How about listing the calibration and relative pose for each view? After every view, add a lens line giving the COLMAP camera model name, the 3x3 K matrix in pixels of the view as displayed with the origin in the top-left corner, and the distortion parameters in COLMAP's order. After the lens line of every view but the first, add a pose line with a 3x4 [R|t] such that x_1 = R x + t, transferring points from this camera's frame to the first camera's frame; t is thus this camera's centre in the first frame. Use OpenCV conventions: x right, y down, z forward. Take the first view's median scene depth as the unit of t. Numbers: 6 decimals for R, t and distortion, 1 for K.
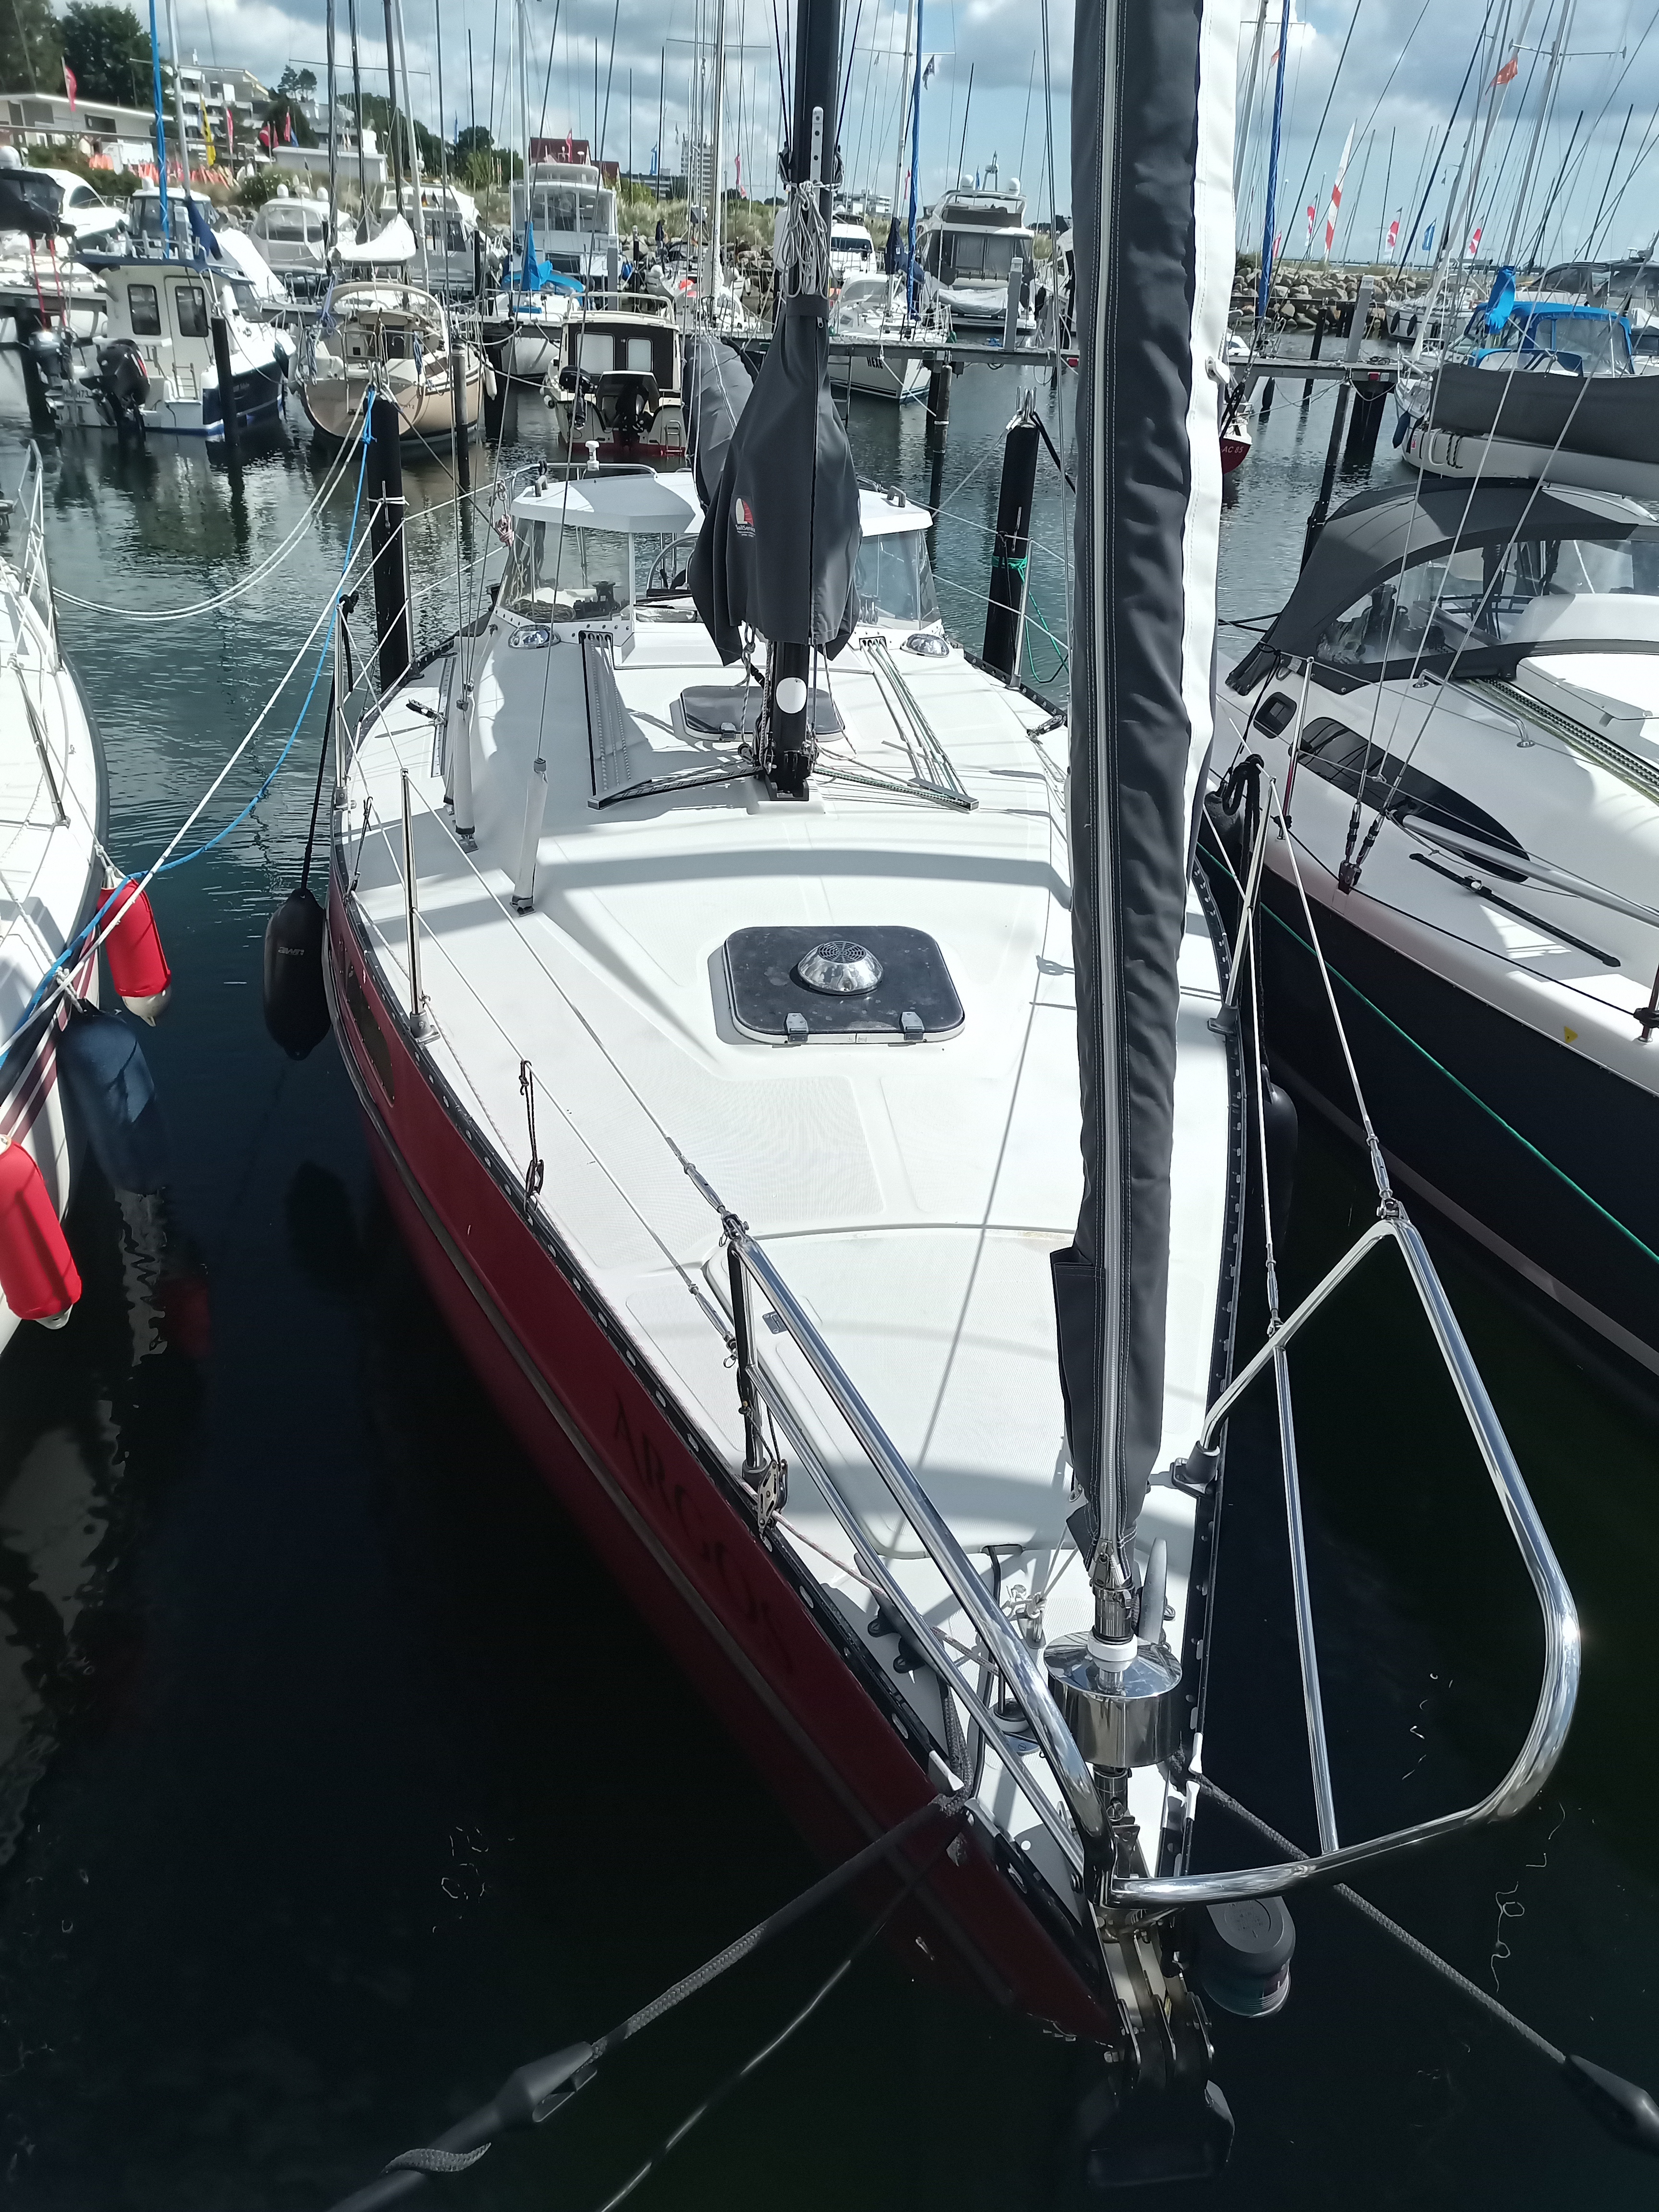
lens RADIAL K [[1649.9, 0, 839.5], [0, 1649.9, 1043.4], [0, 0, 1]] dist [0.053498, -0.036103]
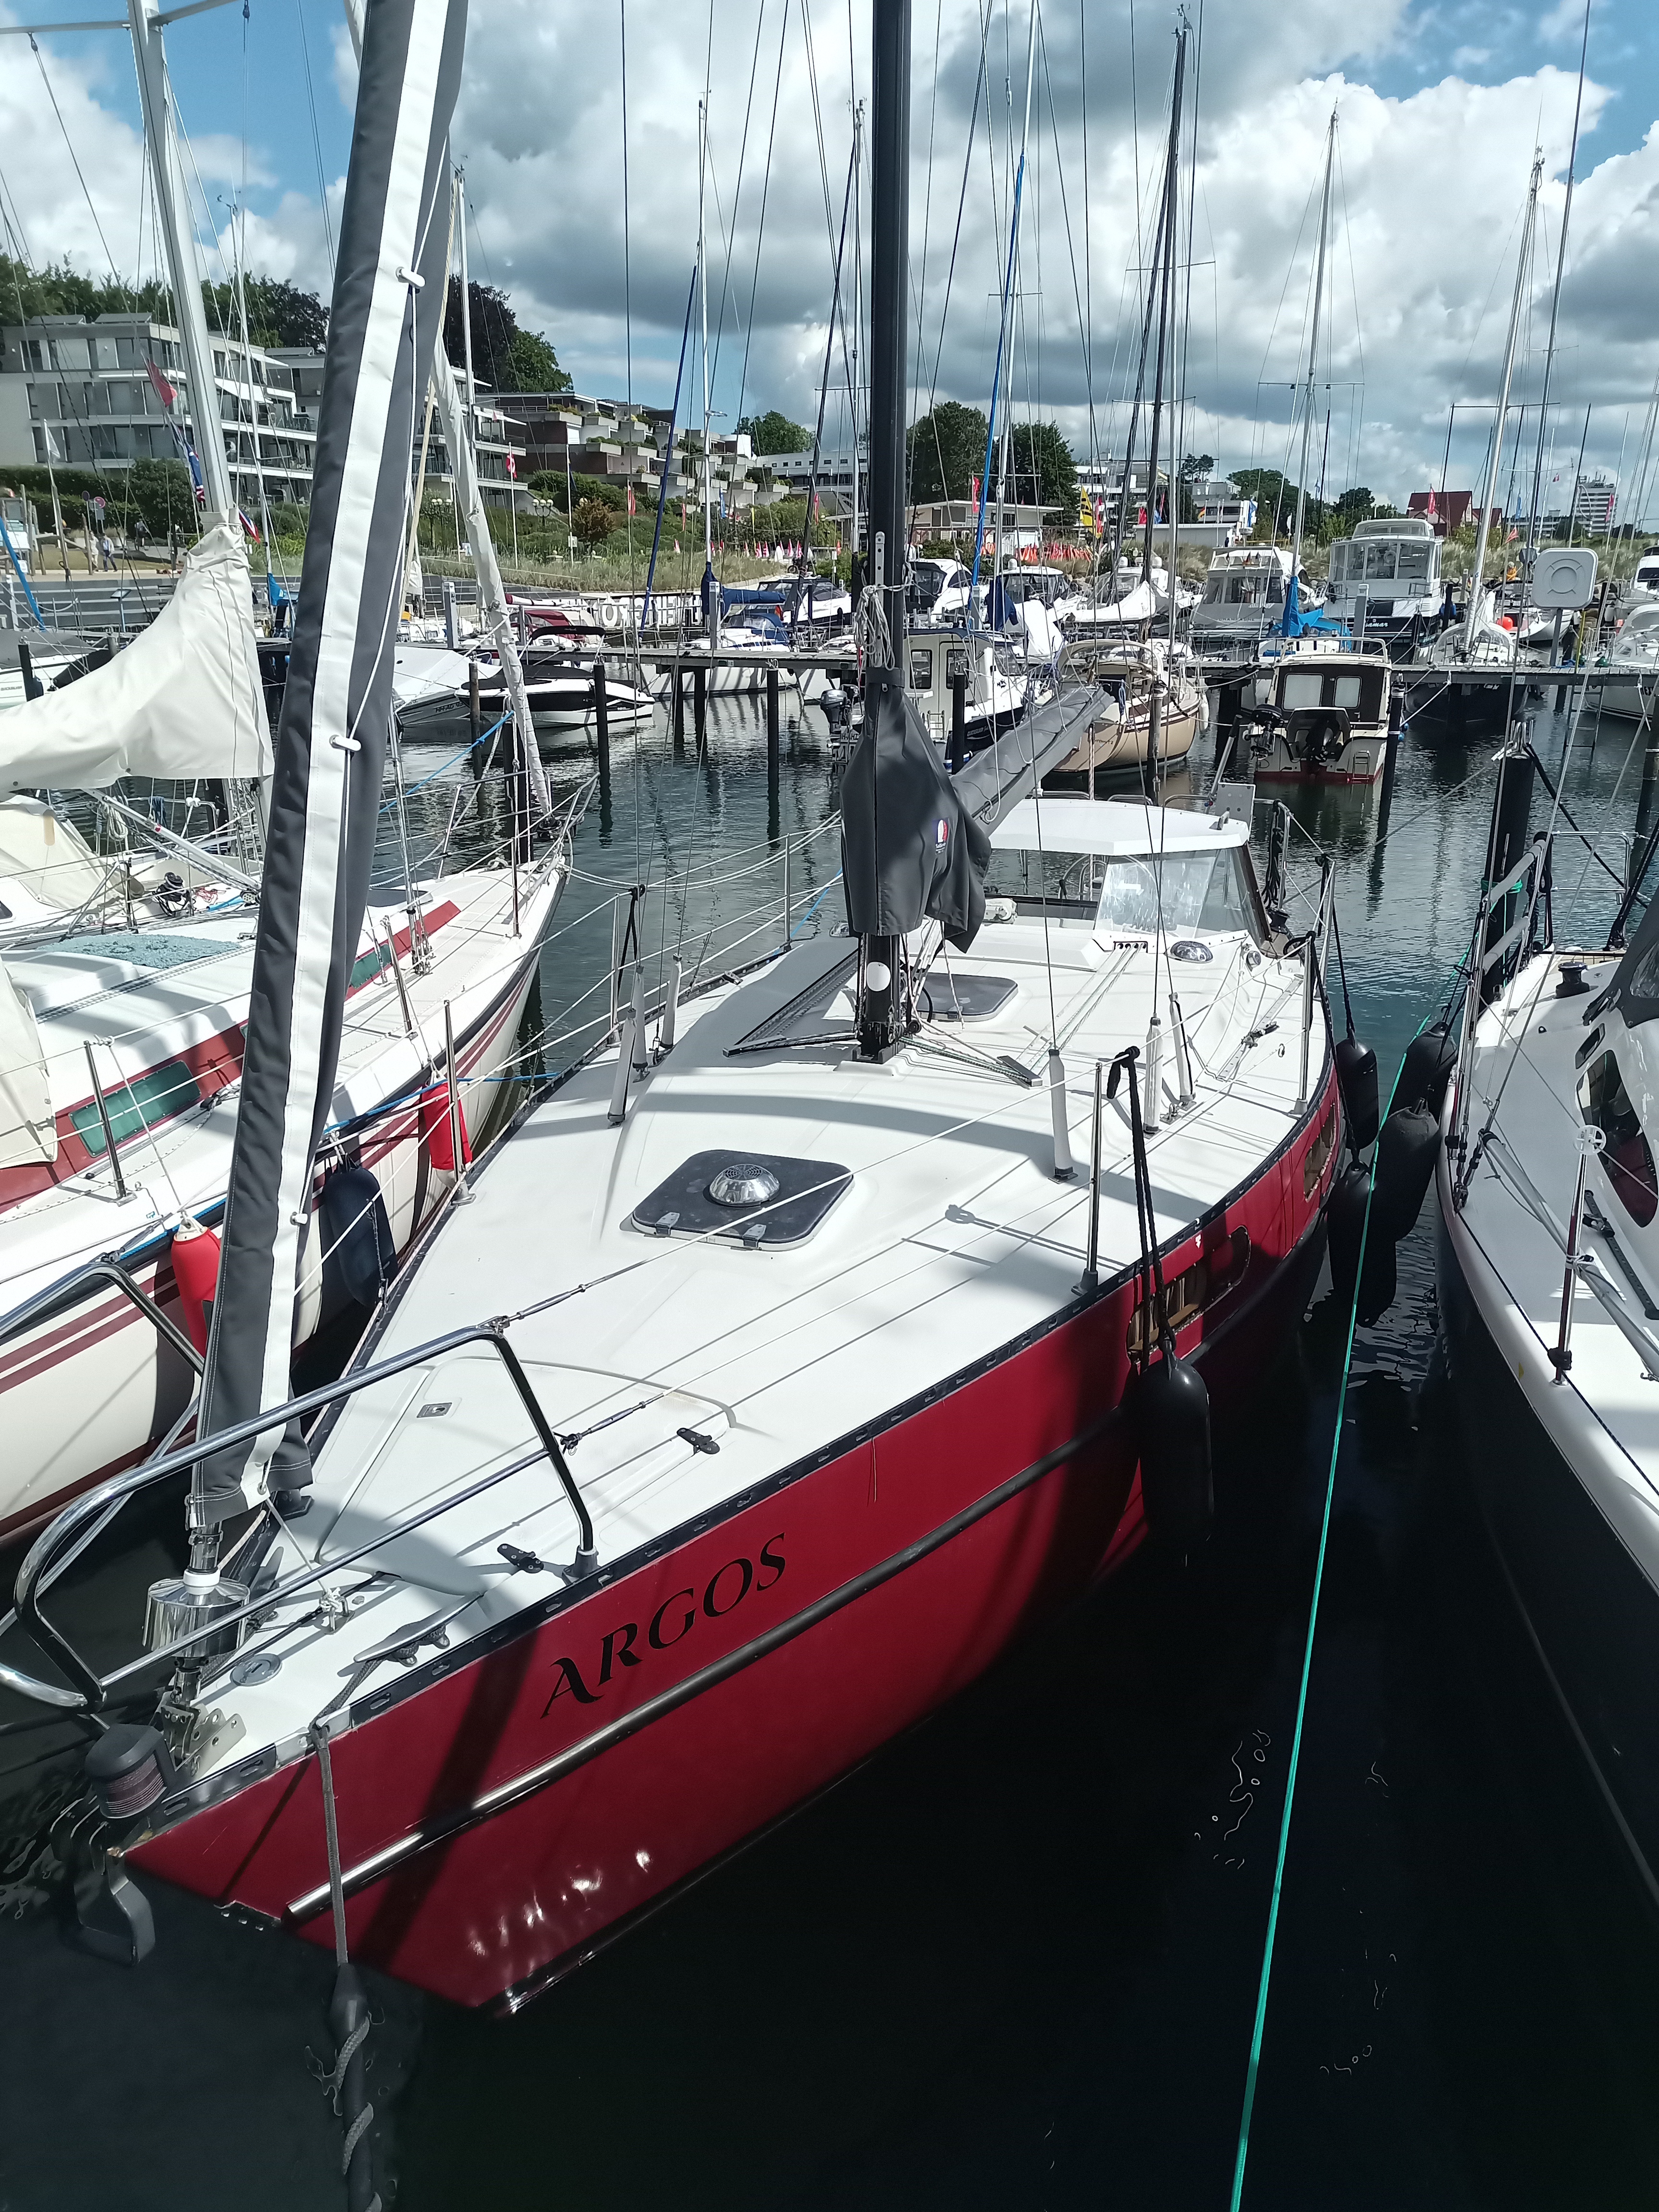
lens RADIAL K [[1649.9, 0, 839.5], [0, 1649.9, 1043.4], [0, 0, 1]] dist [0.053498, -0.036103]
pose [[0.881426, 0.077654, -0.465895, 0.112973], [-0.161136, 0.976653, -0.142068, 0.002387], [0.443986, 0.200295, 0.873360, -0.010226]]
